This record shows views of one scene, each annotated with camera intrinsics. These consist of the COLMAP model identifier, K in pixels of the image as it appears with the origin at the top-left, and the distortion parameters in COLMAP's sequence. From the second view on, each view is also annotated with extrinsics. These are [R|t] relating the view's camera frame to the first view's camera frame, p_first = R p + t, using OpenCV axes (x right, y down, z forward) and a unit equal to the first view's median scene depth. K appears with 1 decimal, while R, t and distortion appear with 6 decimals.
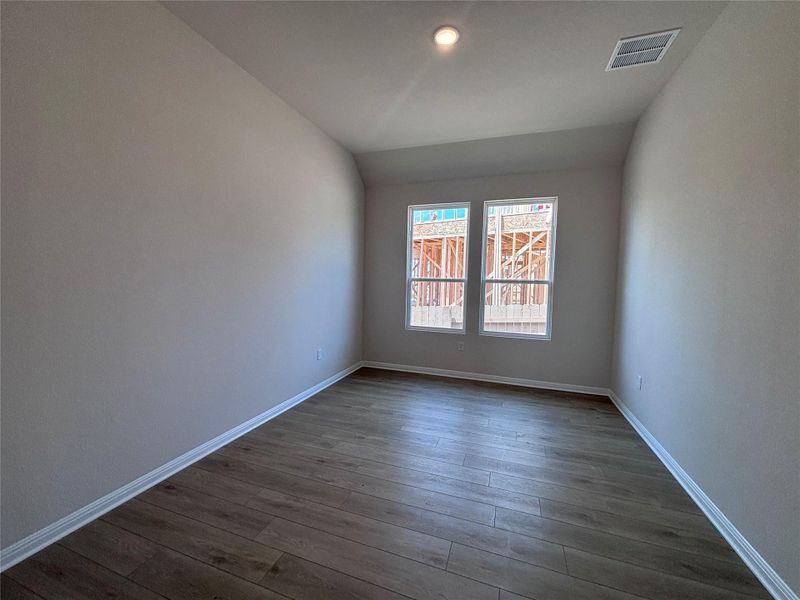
lens RADIAL K [[321.0, 0, 399.7], [0, 321.0, 303.5], [0, 0, 1]] dist [0.002384, -0.000243]
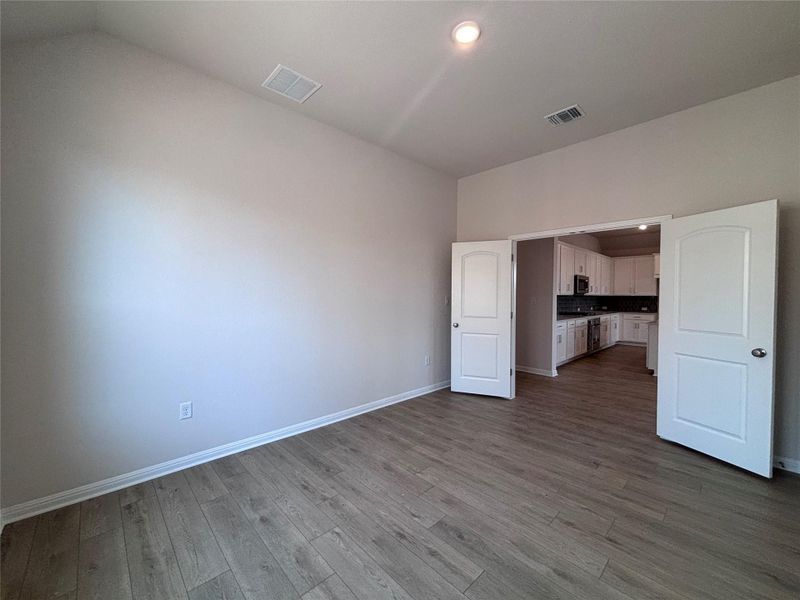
lens RADIAL K [[321.0, 0, 400.9], [0, 321.0, 297.9], [0, 0, 1]] dist [0.002384, -0.000243]
pose [[-0.892383, -0.034642, 0.449947, -0.121556], [0.005508, 0.996139, 0.087619, -0.133669], [-0.451245, 0.080668, -0.888747, 1.814164]]
